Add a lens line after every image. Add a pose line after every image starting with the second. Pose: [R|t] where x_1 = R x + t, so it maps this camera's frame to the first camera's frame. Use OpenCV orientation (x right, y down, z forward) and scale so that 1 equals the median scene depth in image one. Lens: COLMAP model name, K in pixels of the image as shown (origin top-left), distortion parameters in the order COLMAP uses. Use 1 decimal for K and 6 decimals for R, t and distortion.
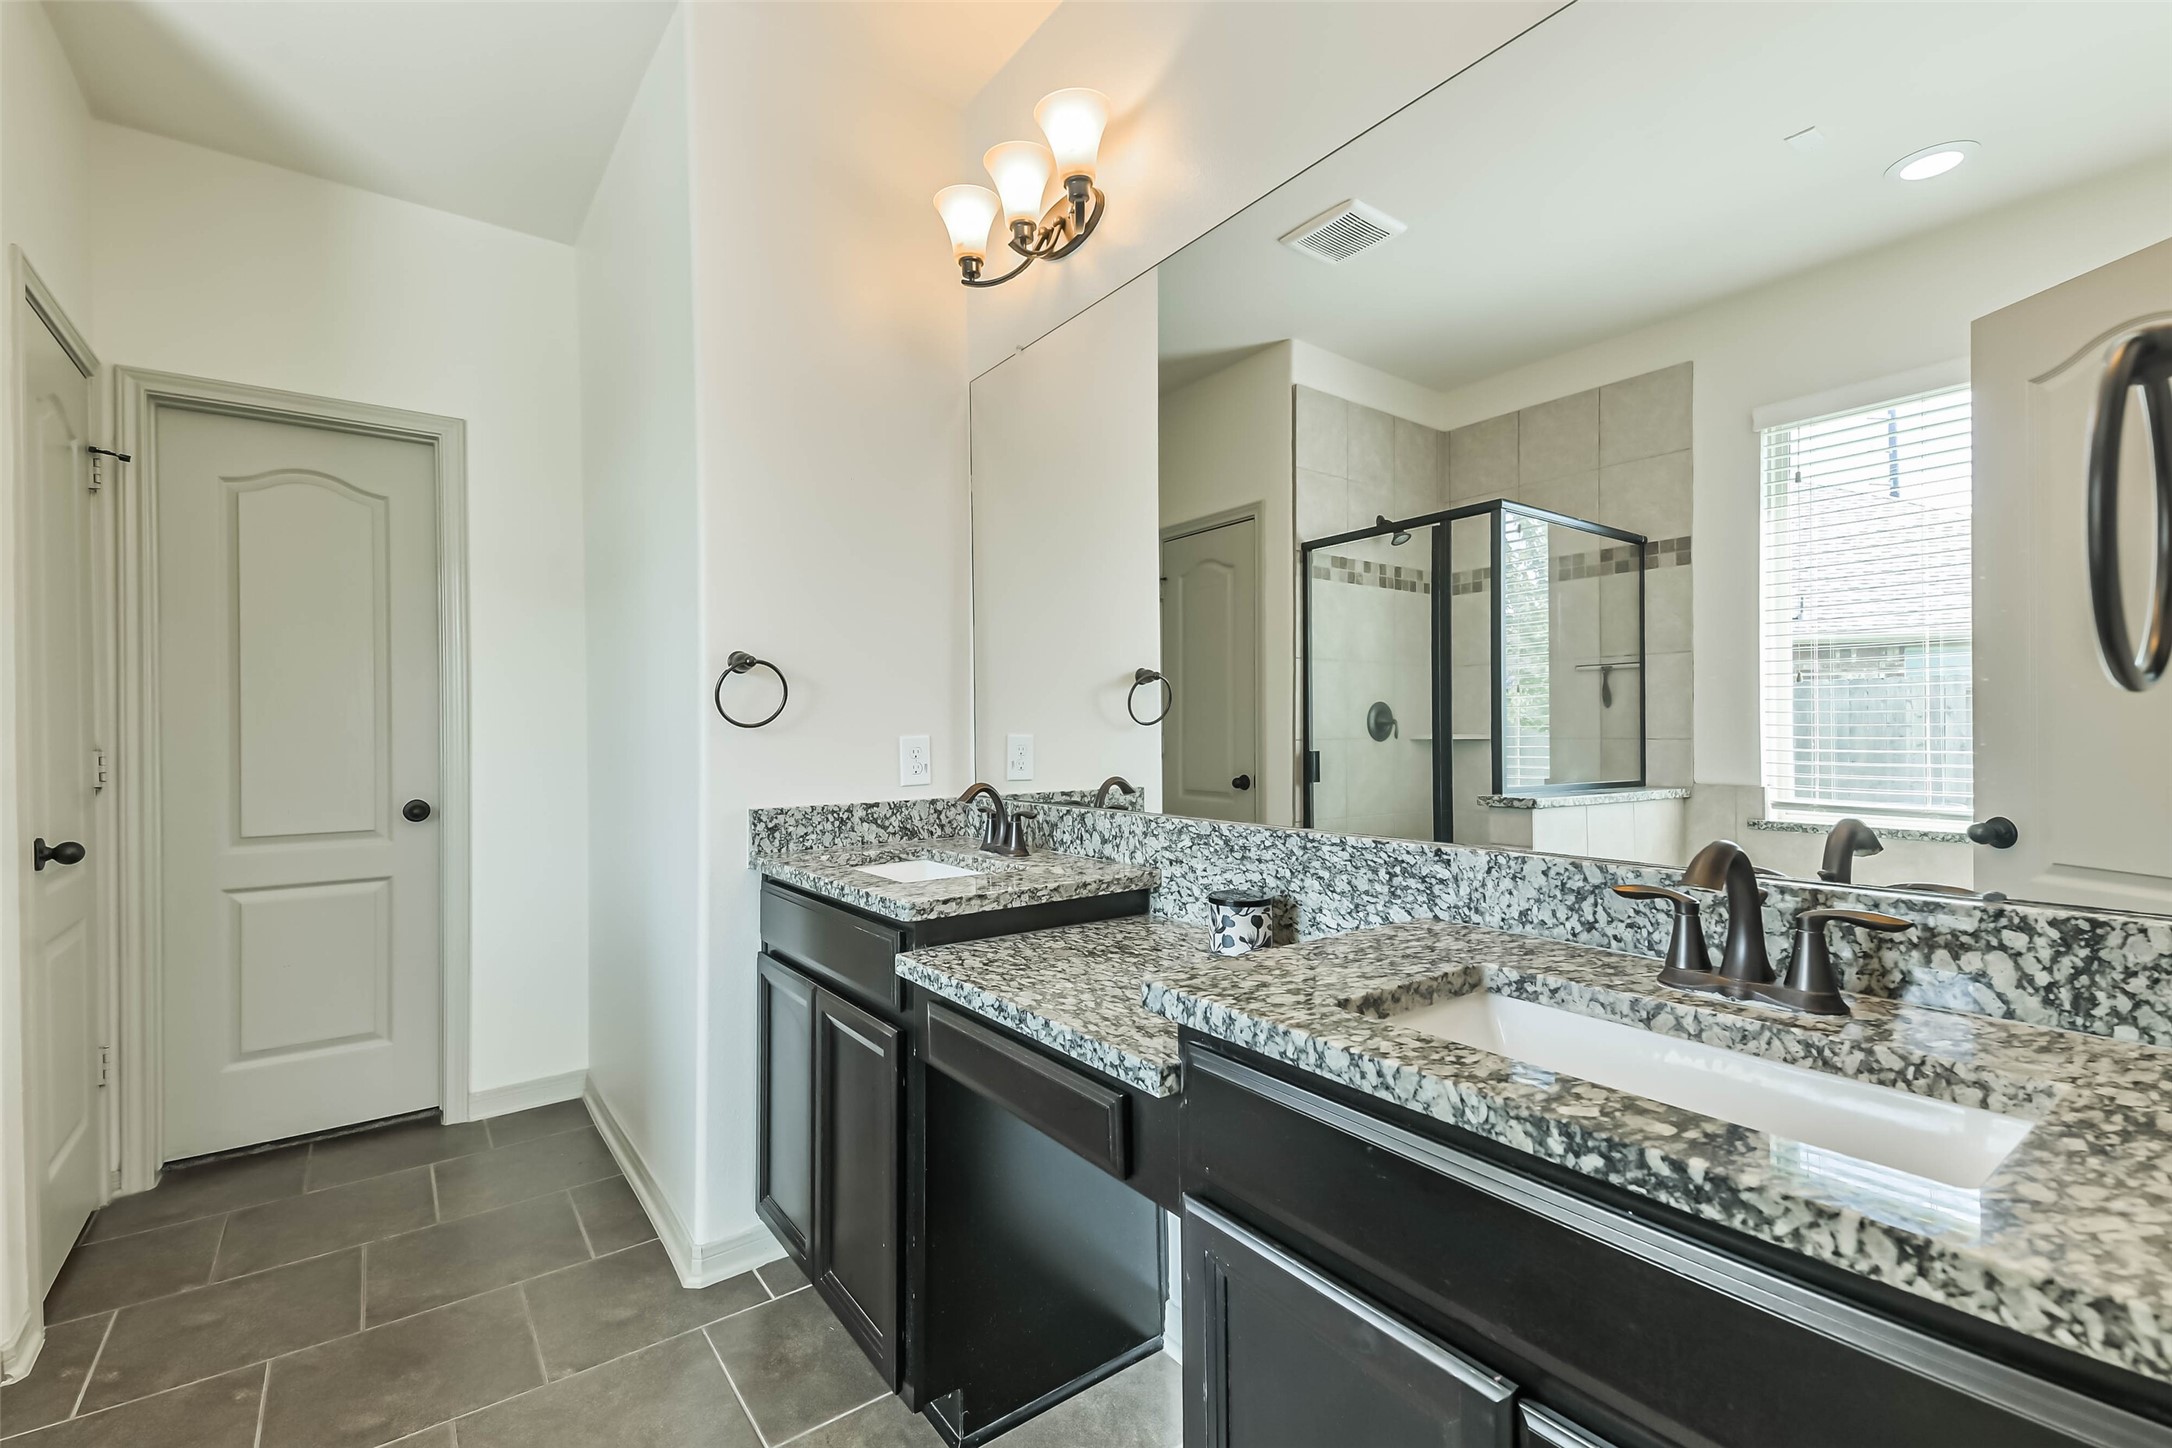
lens RADIAL K [[946.0, 0, 1088.0], [0, 946.0, 727.8], [0, 0, 1]] dist [0.081236, -0.038426]
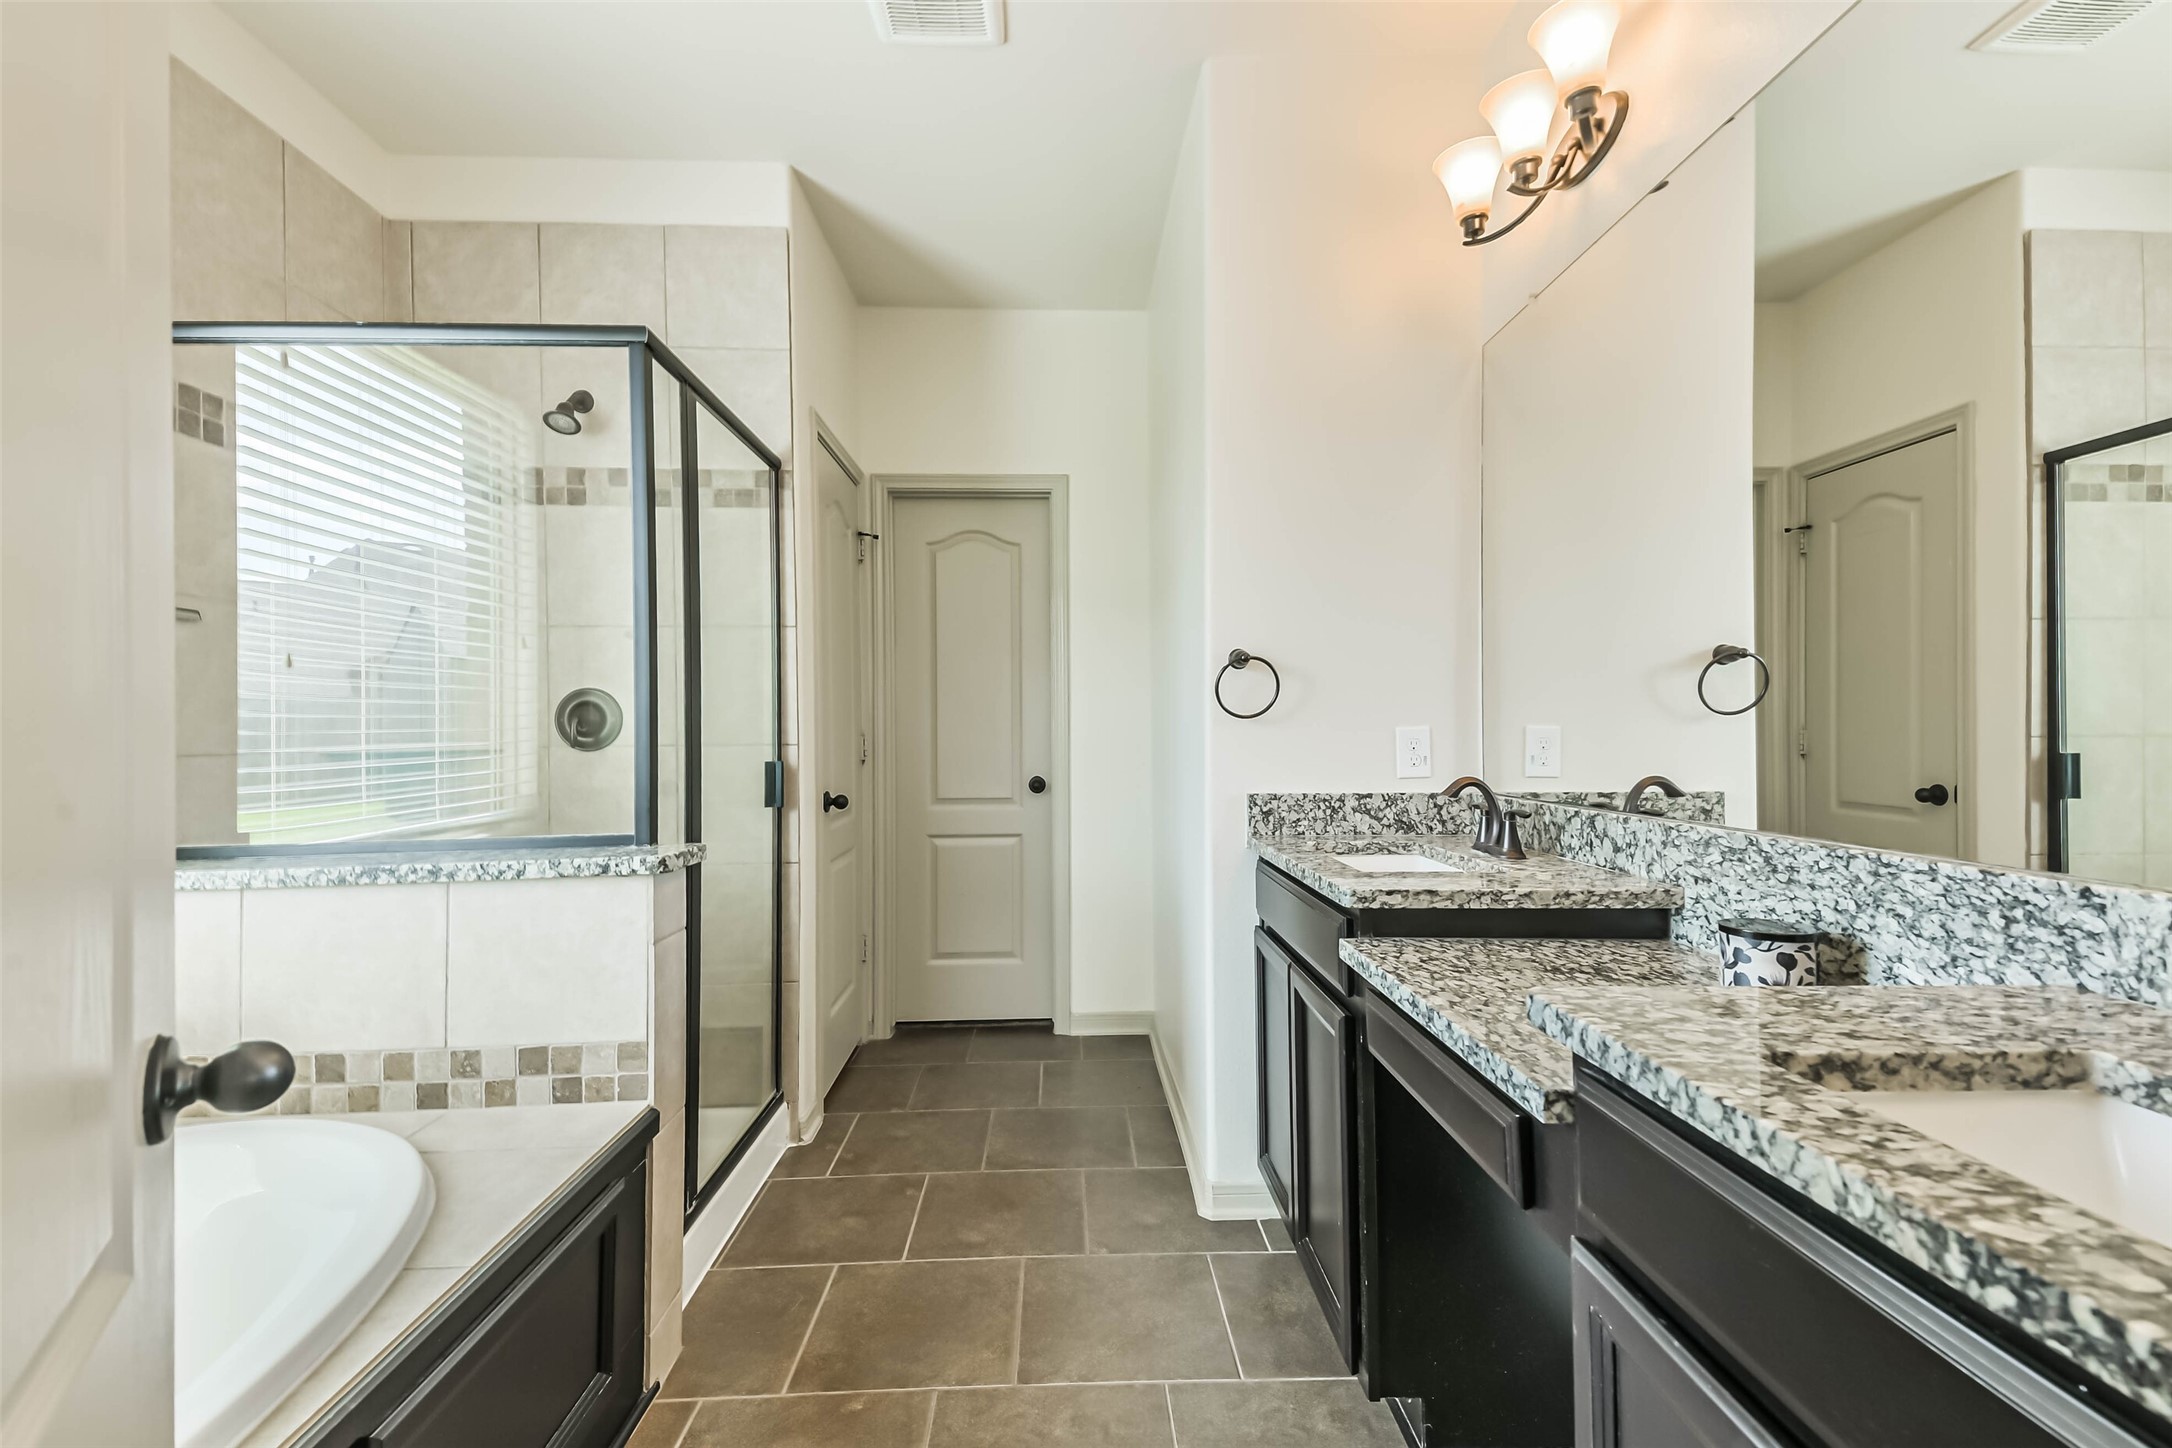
lens RADIAL K [[960.1, 0, 1086.0], [0, 960.1, 724.0], [0, 0, 1]] dist [0.083591, -0.034382]
pose [[0.819714, 0.000790, -0.572772, 0.140891], [-0.000658, 1.000000, 0.000439, 0.006692], [0.572772, 0.000017, 0.819715, -0.002463]]
